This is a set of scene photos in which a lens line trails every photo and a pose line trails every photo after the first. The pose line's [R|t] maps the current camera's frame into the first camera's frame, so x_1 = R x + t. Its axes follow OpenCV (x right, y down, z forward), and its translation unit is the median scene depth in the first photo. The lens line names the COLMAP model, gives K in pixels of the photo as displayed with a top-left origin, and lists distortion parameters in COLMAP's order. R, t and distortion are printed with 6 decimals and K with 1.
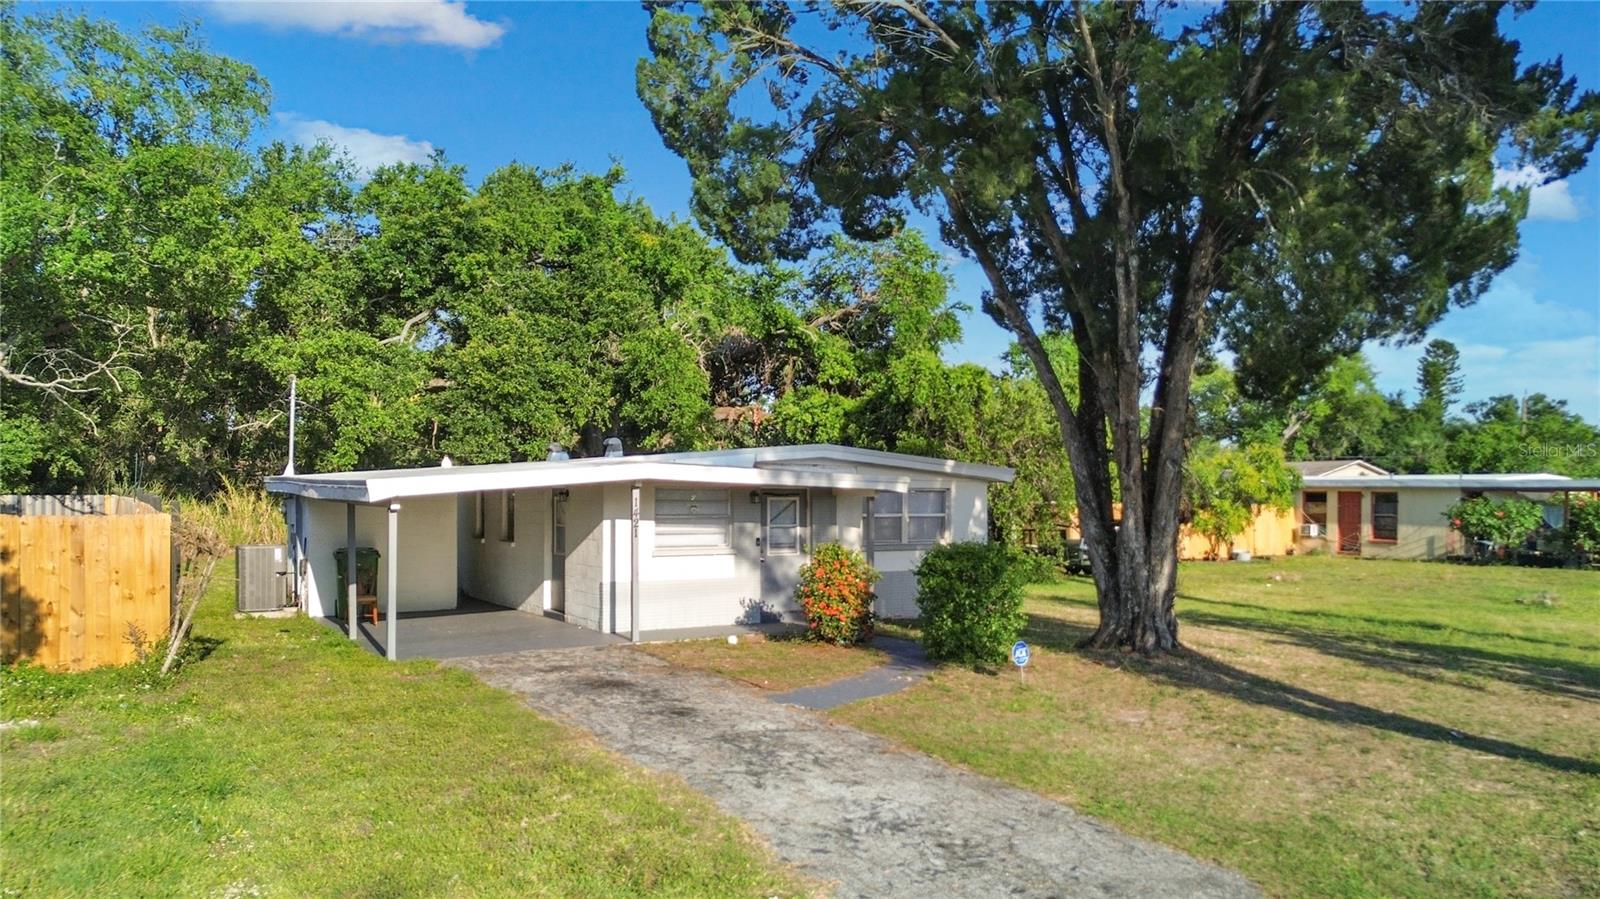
lens RADIAL K [[1186.2, 0, 813.4], [0, 1186.2, 455.1], [0, 0, 1]] dist [0.101711, -0.110325]
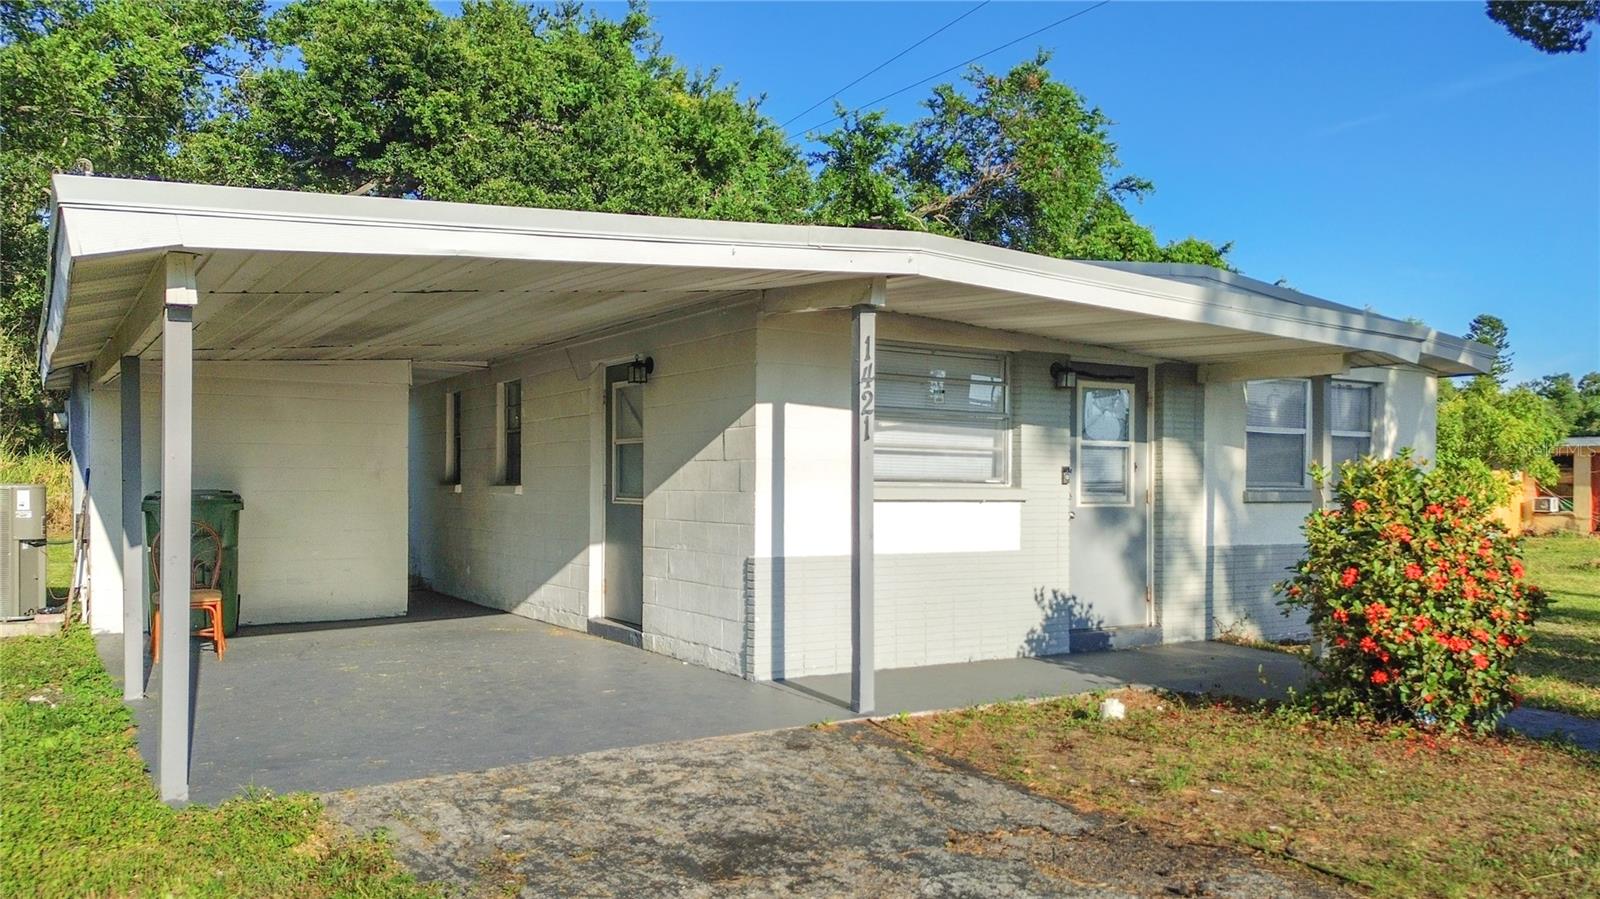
lens RADIAL K [[1203.2, 0, 821.0], [0, 1203.2, 436.4], [0, 0, 1]] dist [0.101767, -0.117113]
pose [[0.999609, 0.003838, 0.027690, -0.085949], [-0.003600, 0.999956, -0.008625, 0.035233], [-0.027722, 0.008522, 0.999579, 0.300910]]
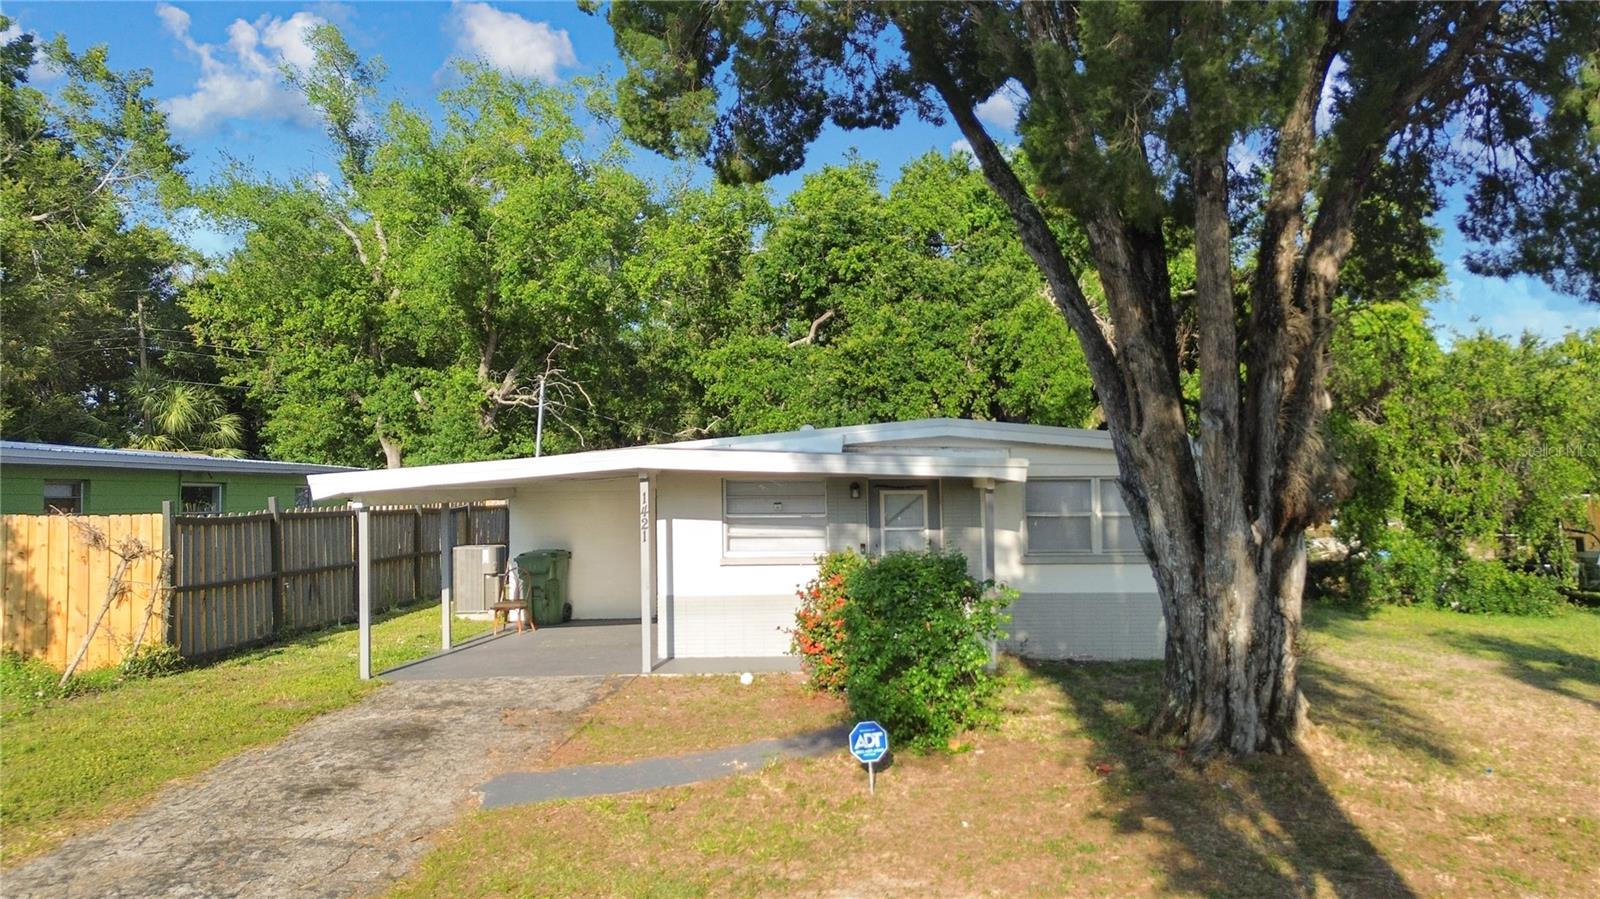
lens RADIAL K [[1147.7, 0, 840.5], [0, 1147.7, 415.9], [0, 0, 1]] dist [-0.007736, -0.001786]
pose [[0.857134, -0.051262, -0.512537, 0.181081], [0.033129, 0.998462, -0.044459, 0.010845], [0.514028, 0.021128, 0.857513, 0.195816]]
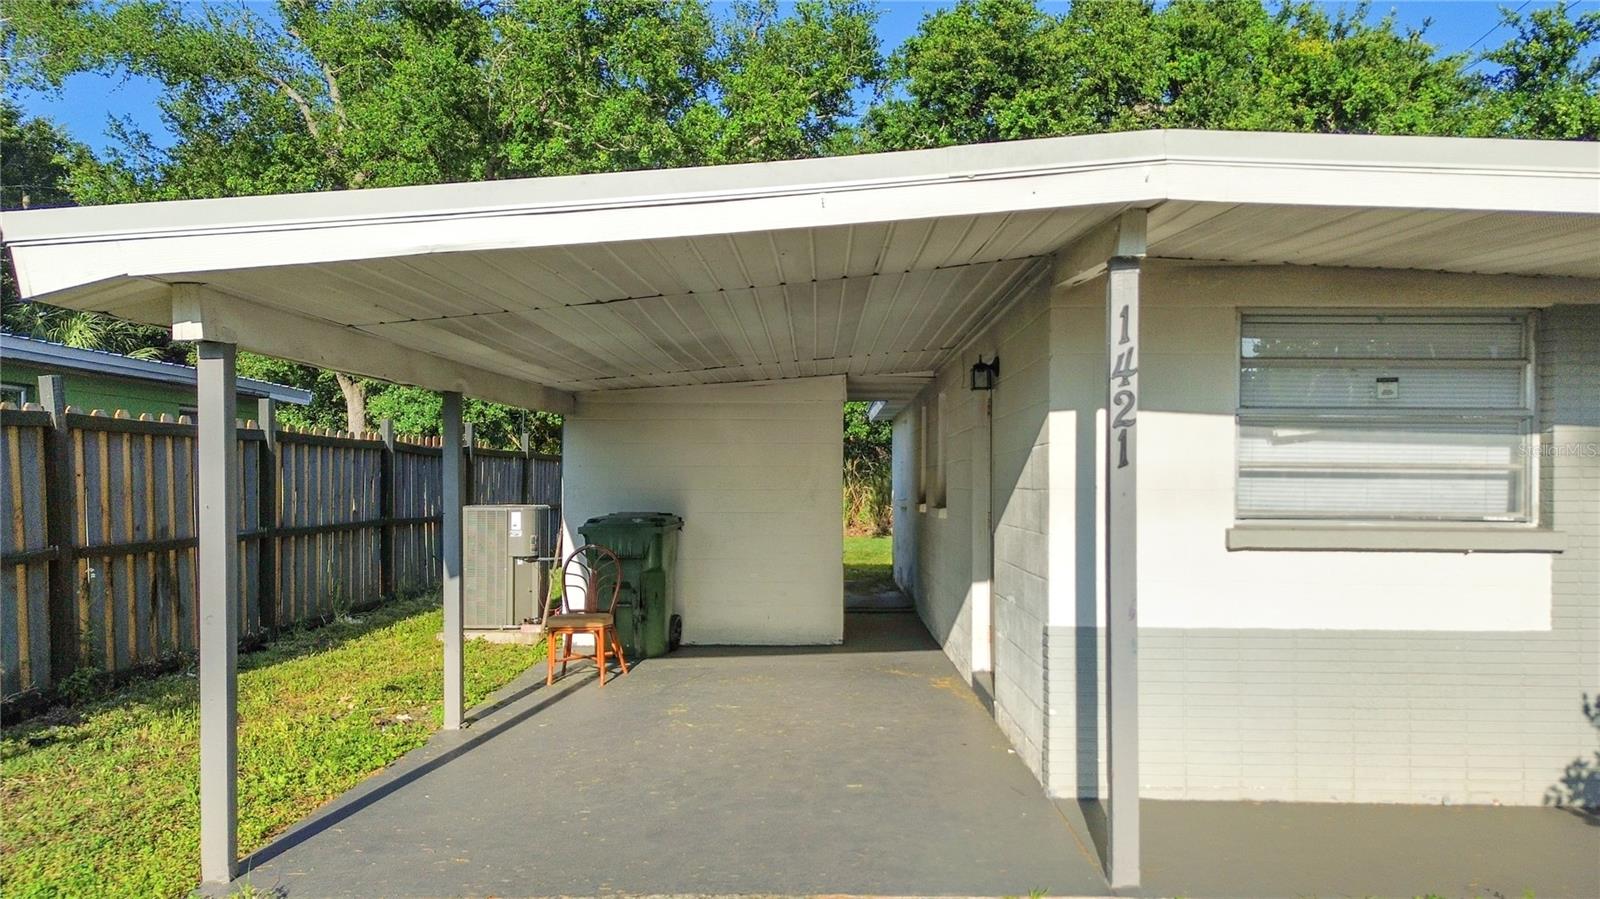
lens RADIAL K [[1186.2, 0, 813.4], [0, 1186.2, 455.1], [0, 0, 1]] dist [0.101711, -0.110325]
pose [[0.849999, -0.013693, -0.526606, -0.035358], [0.016937, 0.999856, 0.001340, 0.032288], [0.526512, -0.010058, 0.850108, 0.370388]]
